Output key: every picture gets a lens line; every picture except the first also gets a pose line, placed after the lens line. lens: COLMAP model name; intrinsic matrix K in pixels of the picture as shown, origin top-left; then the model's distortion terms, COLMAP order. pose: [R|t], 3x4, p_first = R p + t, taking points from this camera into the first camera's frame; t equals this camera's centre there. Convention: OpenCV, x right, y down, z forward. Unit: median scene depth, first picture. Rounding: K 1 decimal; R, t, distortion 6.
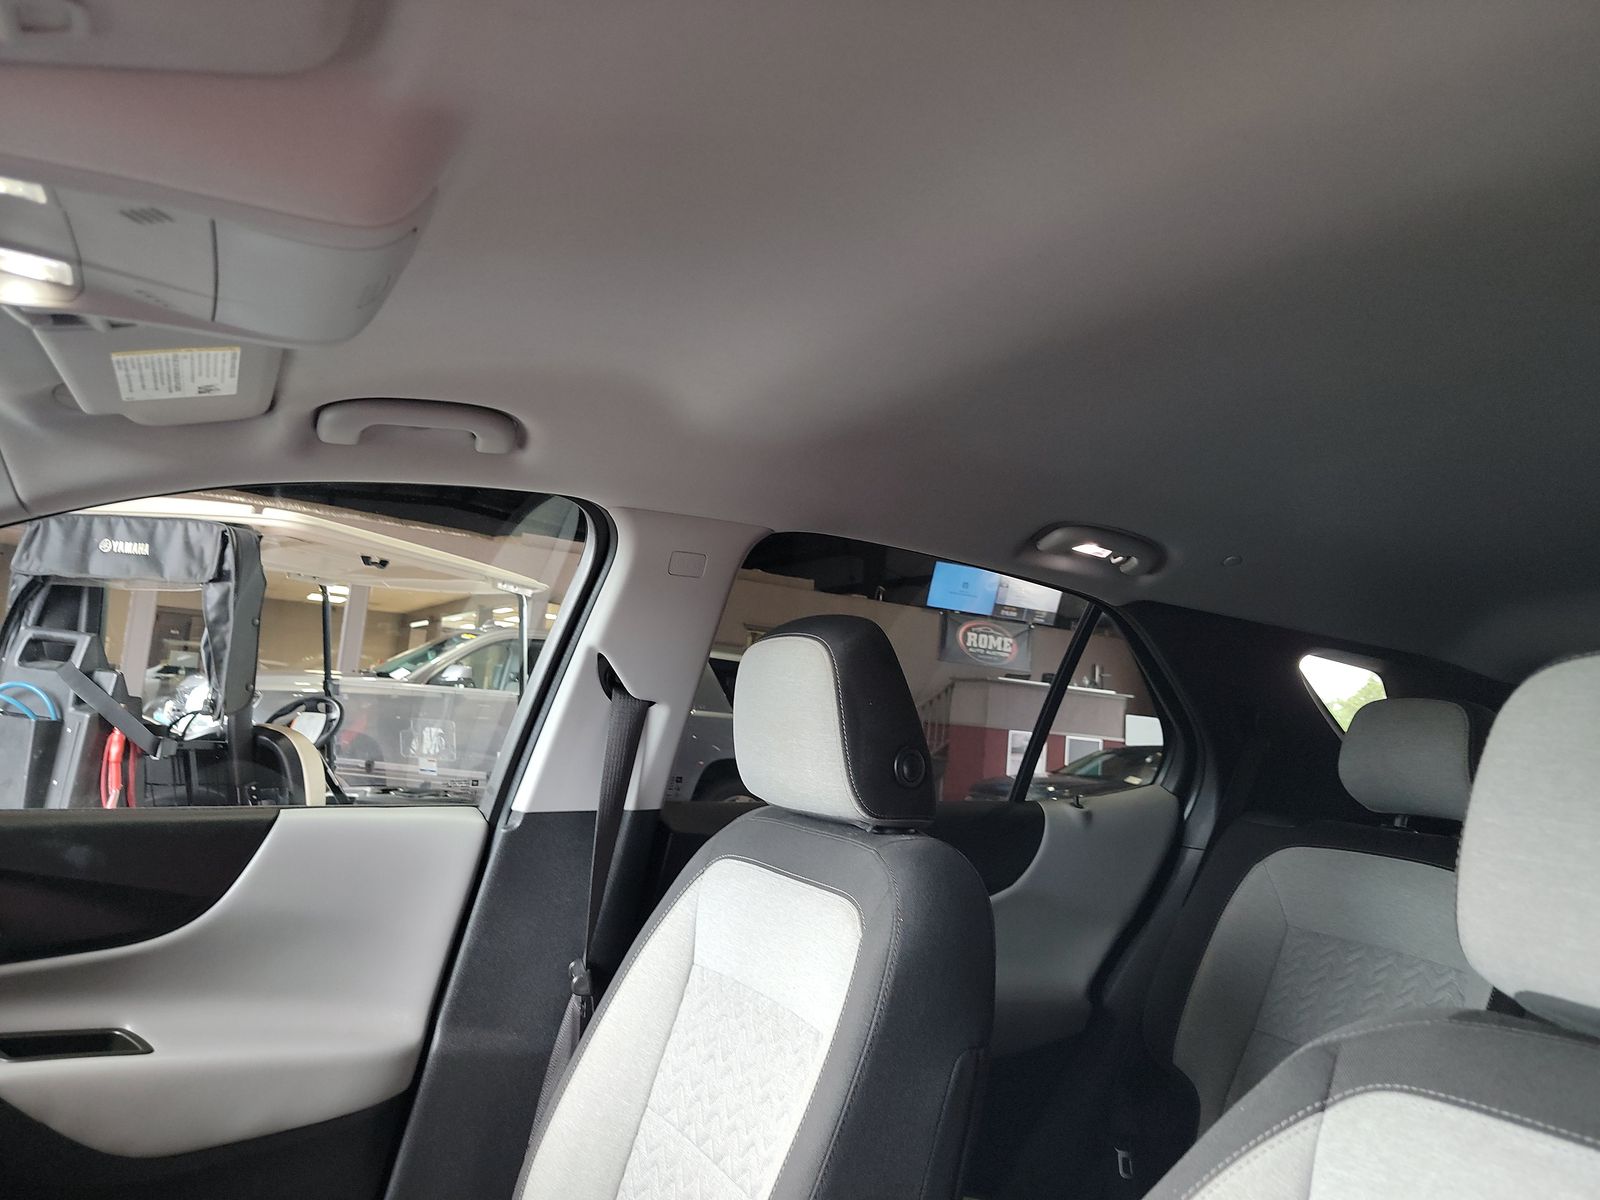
lens RADIAL K [[1117.3, 0, 809.6], [0, 1117.3, 595.3], [0, 0, 1]] dist [0.046107, -0.023069]
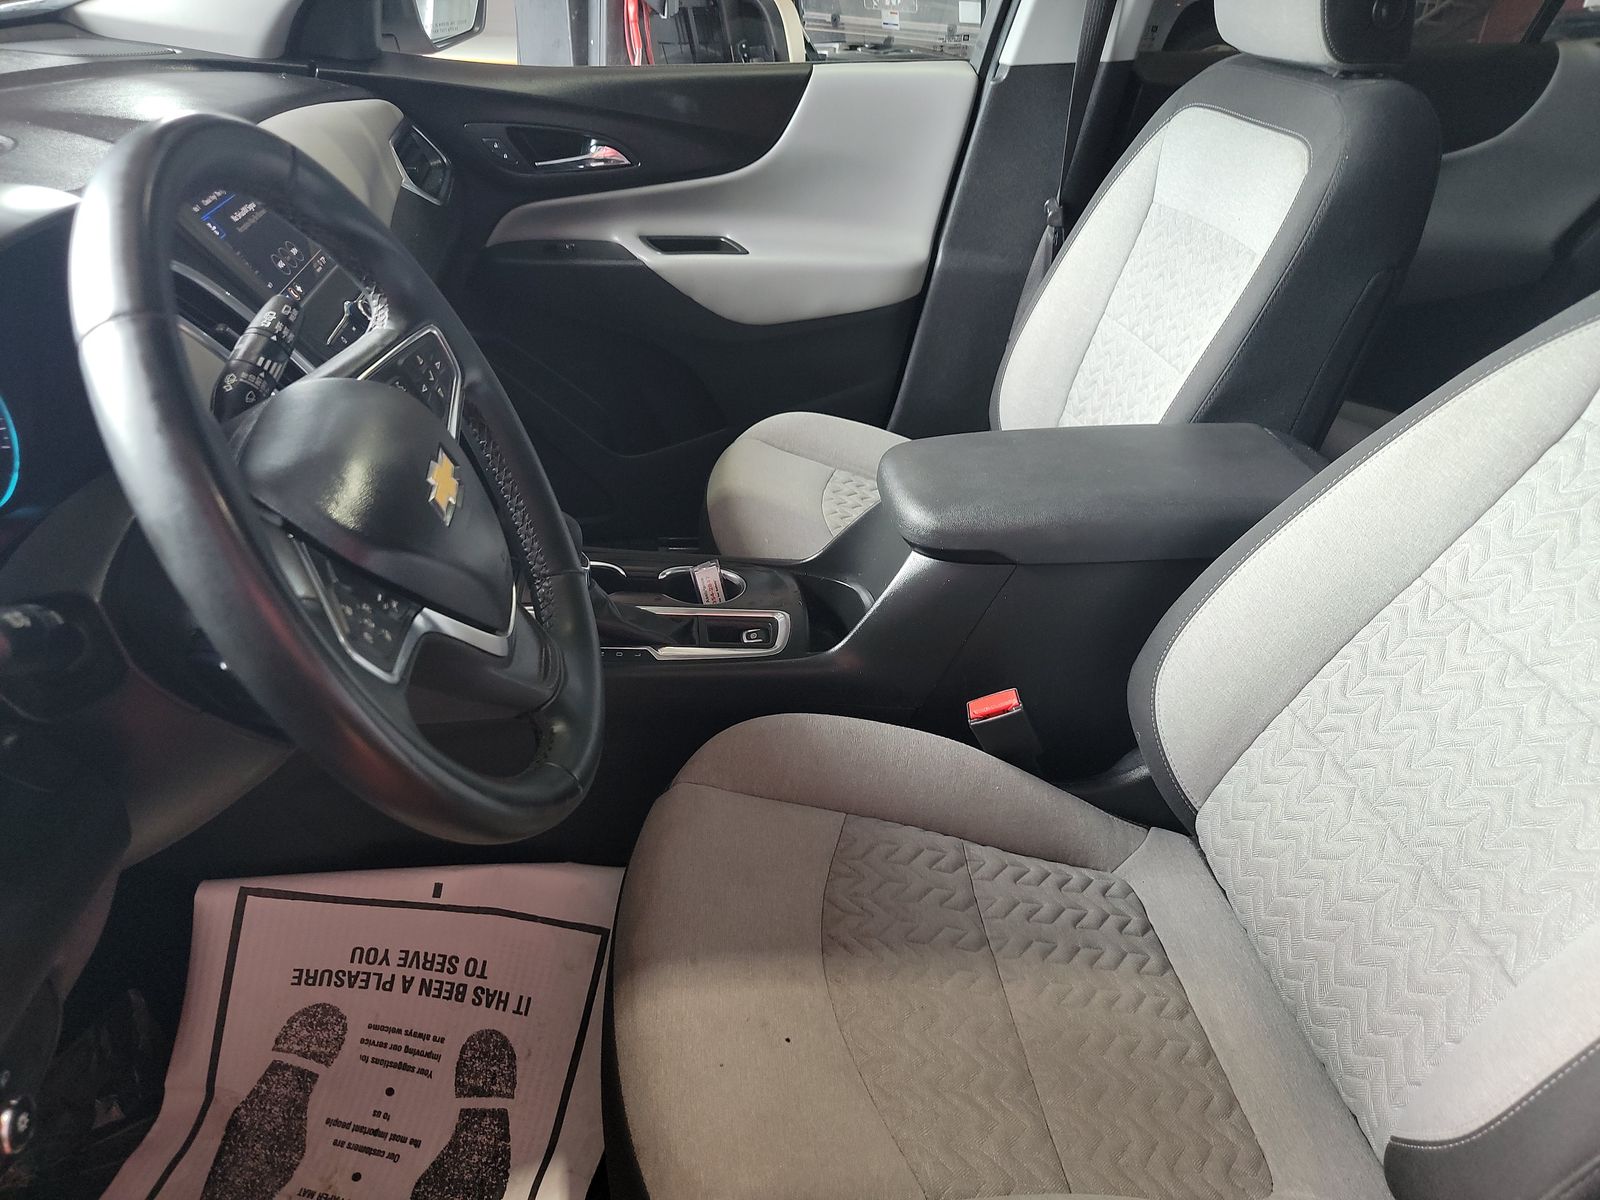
lens RADIAL K [[1117.3, 0, 803.4], [0, 1117.3, 583.6], [0, 0, 1]] dist [0.046107, -0.023069]
pose [[0.928322, 0.144293, -0.342633, 0.017900], [0.081243, 0.820600, 0.565698, -0.039093], [0.362791, -0.552987, 0.750059, -0.223065]]
